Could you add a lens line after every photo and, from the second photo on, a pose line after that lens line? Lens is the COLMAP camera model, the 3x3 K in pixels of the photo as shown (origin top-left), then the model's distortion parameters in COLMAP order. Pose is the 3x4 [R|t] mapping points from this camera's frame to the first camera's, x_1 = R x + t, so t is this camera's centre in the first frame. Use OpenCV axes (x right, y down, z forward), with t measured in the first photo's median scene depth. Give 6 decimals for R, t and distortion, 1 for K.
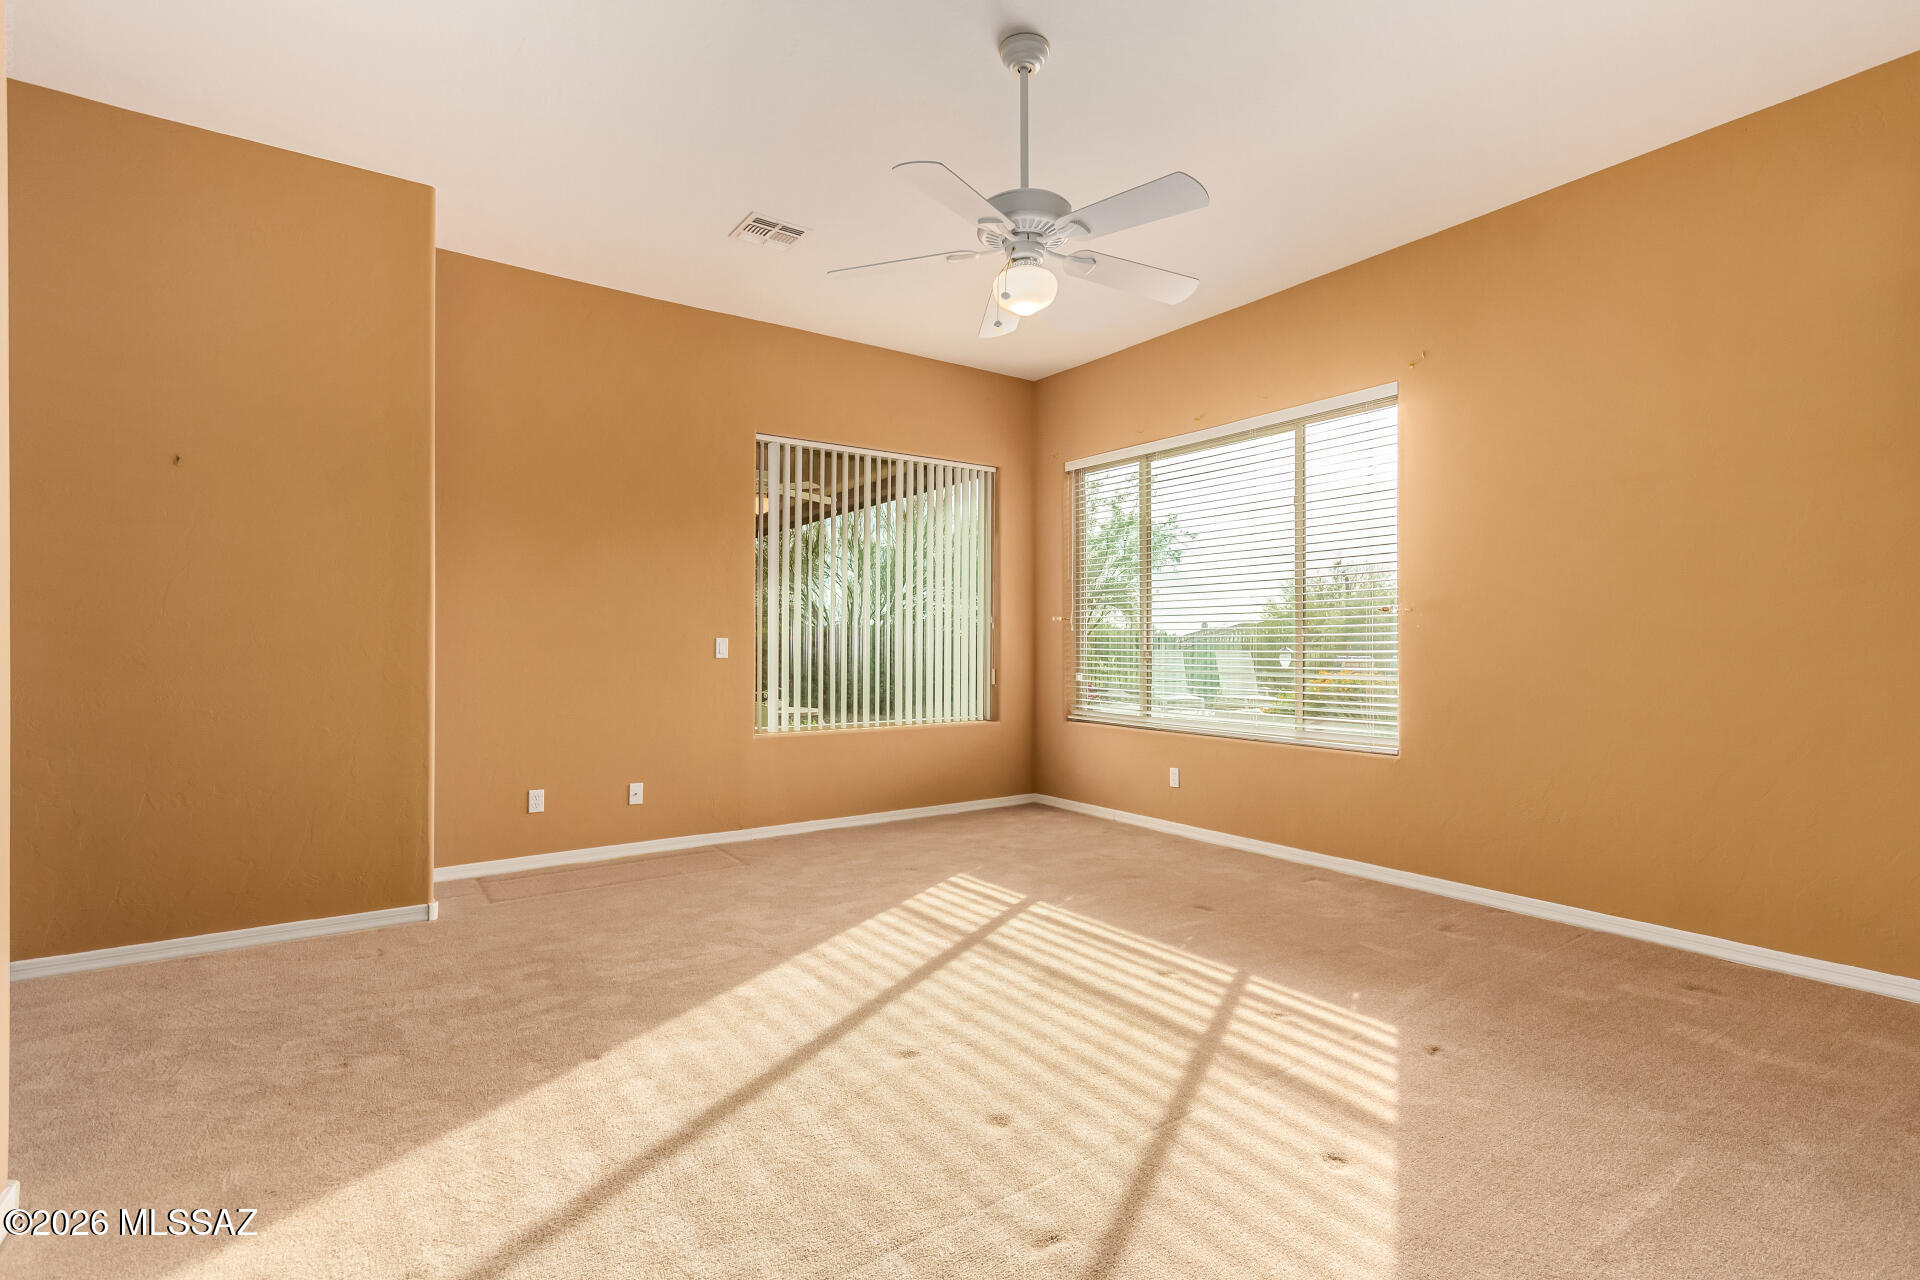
lens RADIAL K [[920.3, 0, 960.0], [0, 920.3, 640.0], [0, 0, 1]] dist [0.002684, 0.000258]
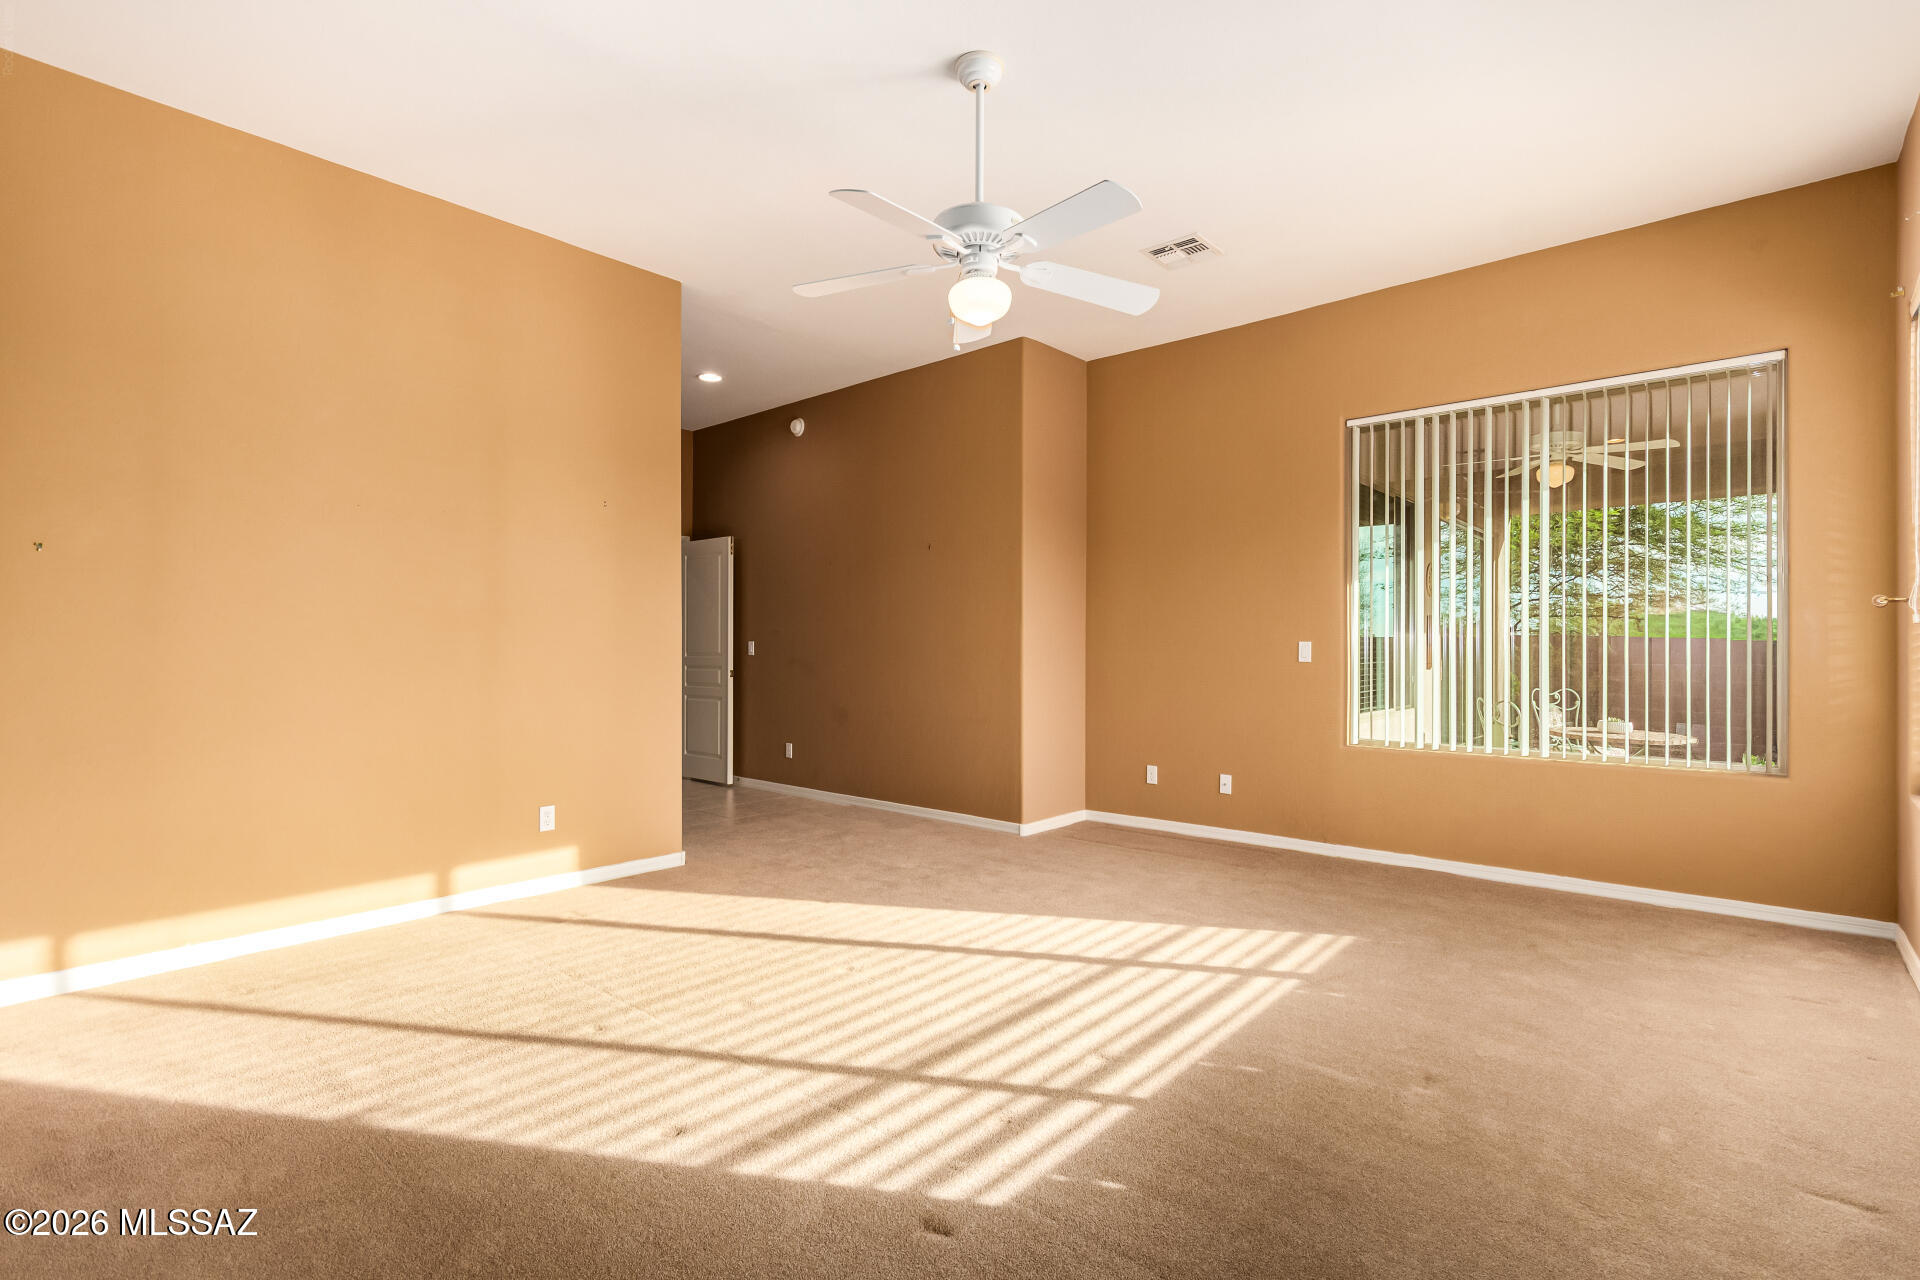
lens RADIAL K [[901.9, 0, 960.0], [0, 901.9, 640.0], [0, 0, 1]] dist [-0.001982, 0.000033]
pose [[0.244266, -0.005797, -0.969691, 0.965471], [-0.000901, 0.999980, -0.006205, 0.004653], [0.969708, 0.002389, 0.244256, 0.690411]]
